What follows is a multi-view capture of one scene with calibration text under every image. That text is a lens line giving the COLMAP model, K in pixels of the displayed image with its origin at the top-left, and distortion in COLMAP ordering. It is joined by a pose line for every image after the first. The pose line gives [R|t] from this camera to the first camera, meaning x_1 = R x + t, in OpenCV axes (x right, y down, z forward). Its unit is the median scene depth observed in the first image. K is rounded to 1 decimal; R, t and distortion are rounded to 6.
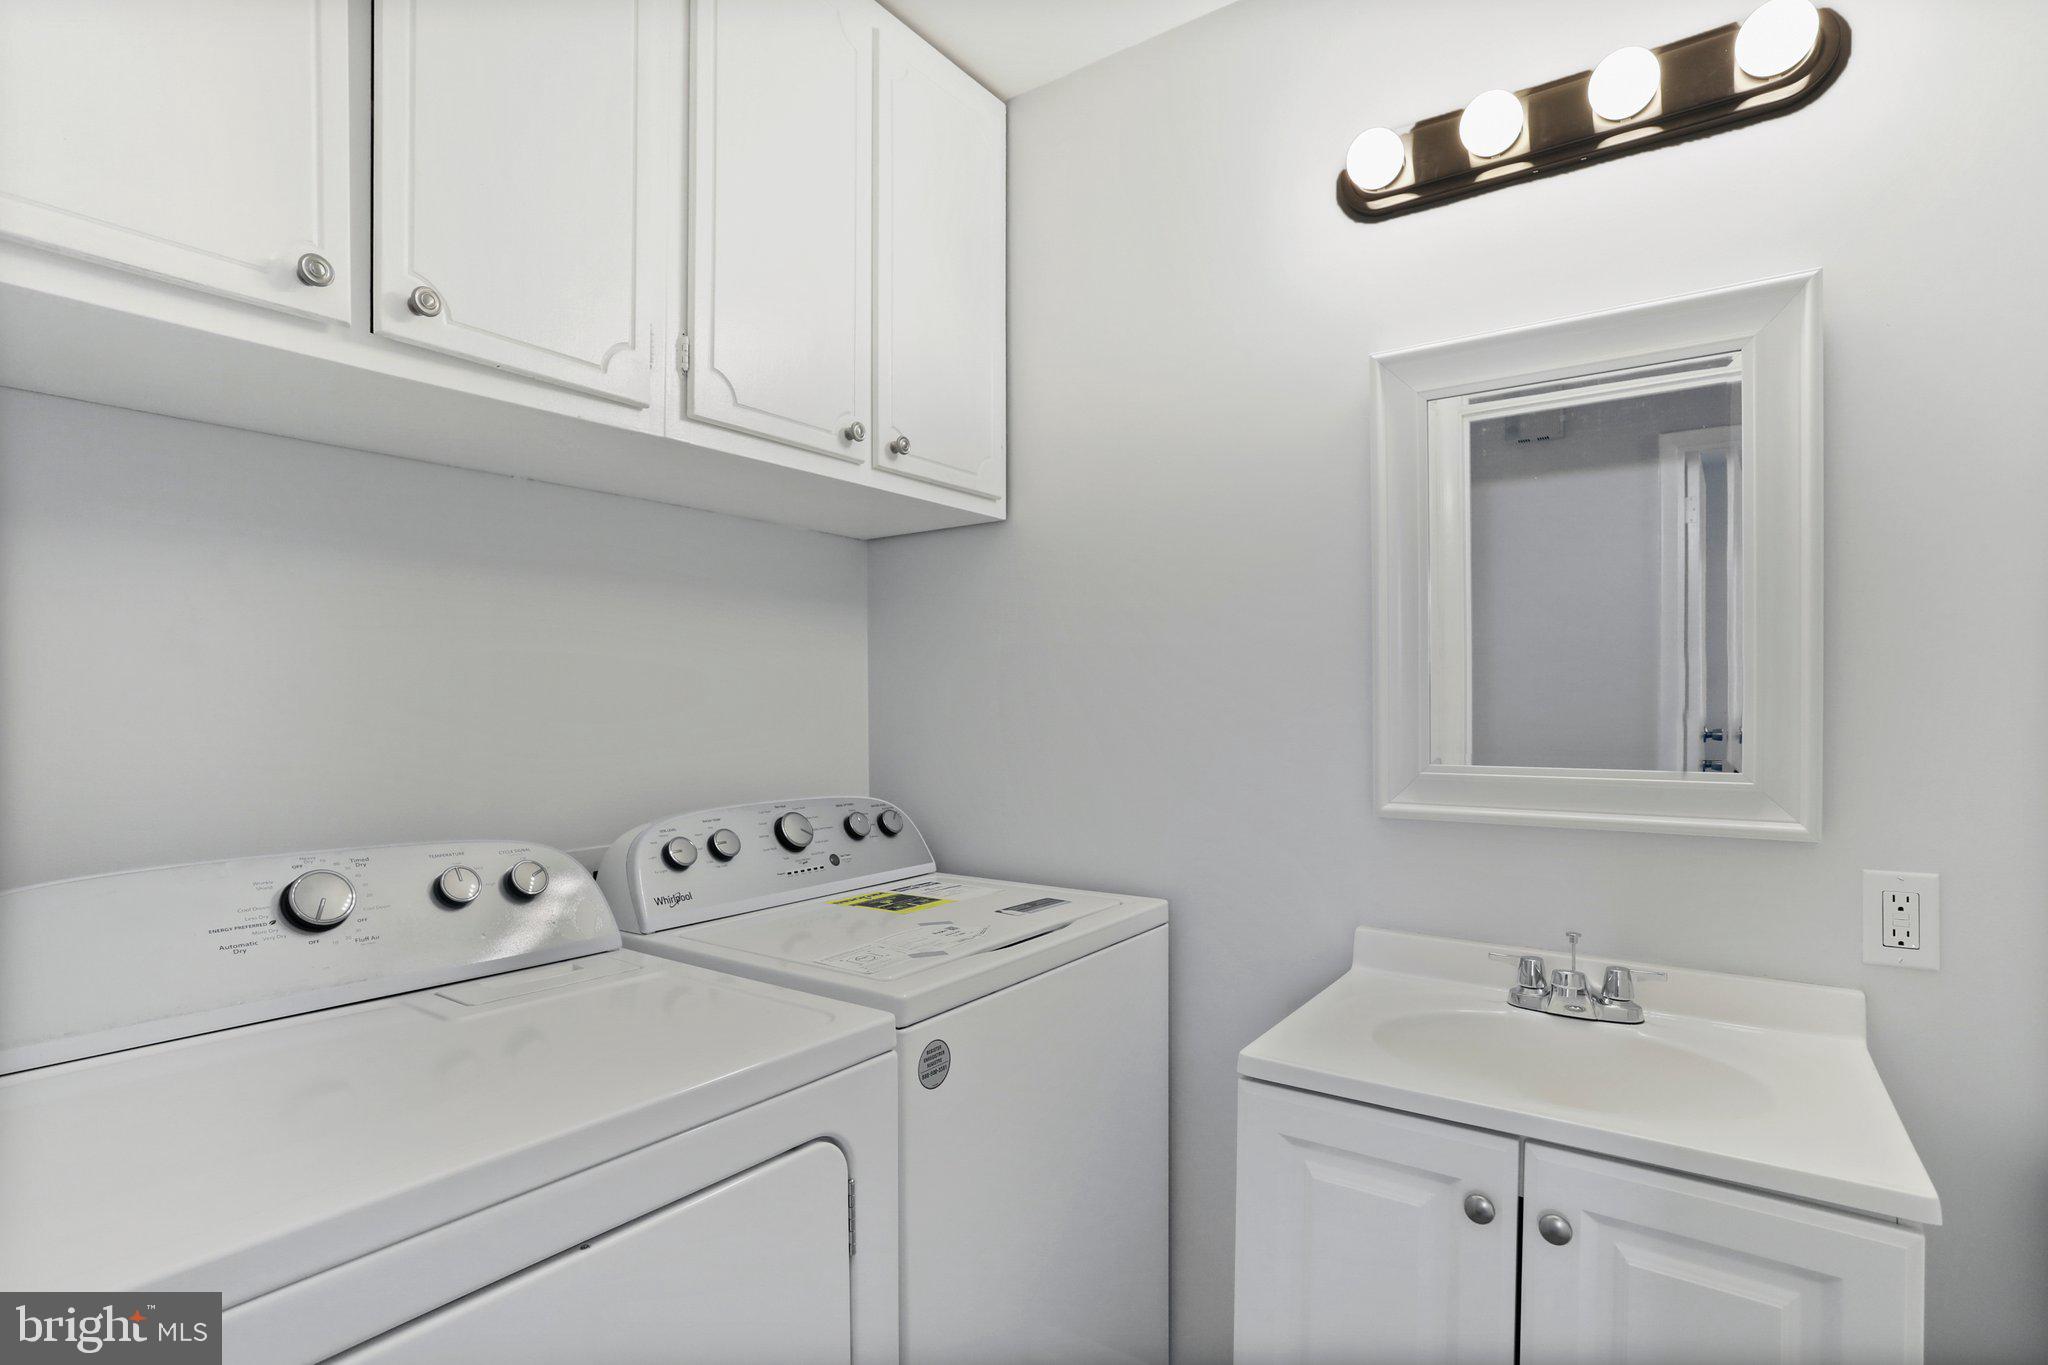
lens RADIAL K [[967.7, 0, 1029.8], [0, 967.7, 715.9], [0, 0, 1]] dist [-0.059485, 0.031056]
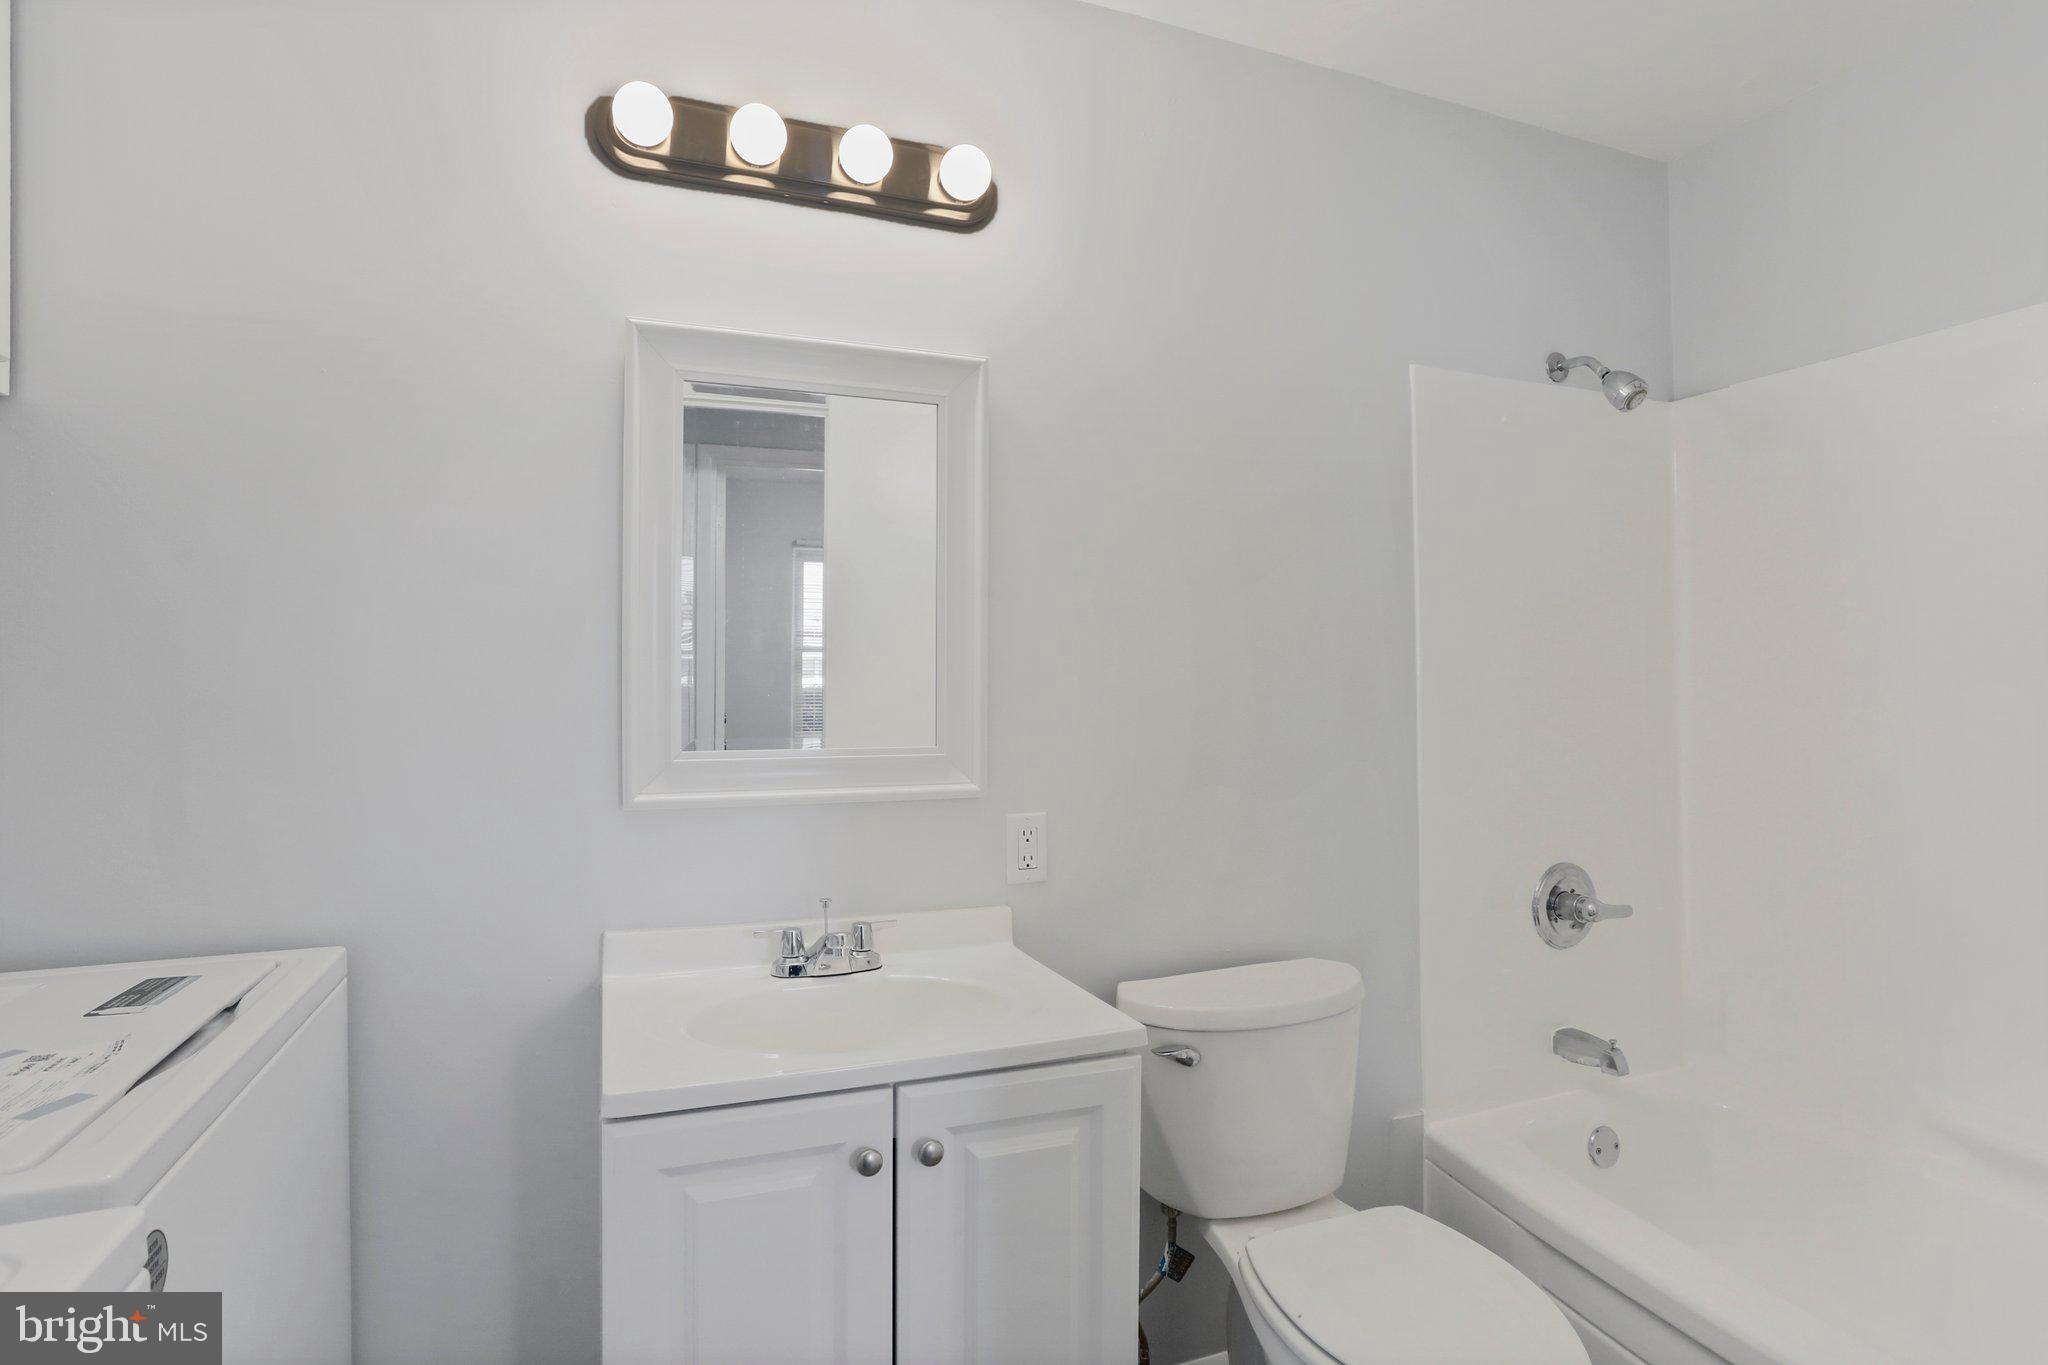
lens RADIAL K [[995.4, 0, 1034.7], [0, 995.4, 690.2], [0, 0, 1]] dist [-0.063917, 0.032769]
pose [[0.575499, 0.002575, 0.817799, -0.231232], [0.010442, 0.999890, -0.010497, 0.002478], [-0.817736, 0.014580, 0.575409, 0.147481]]
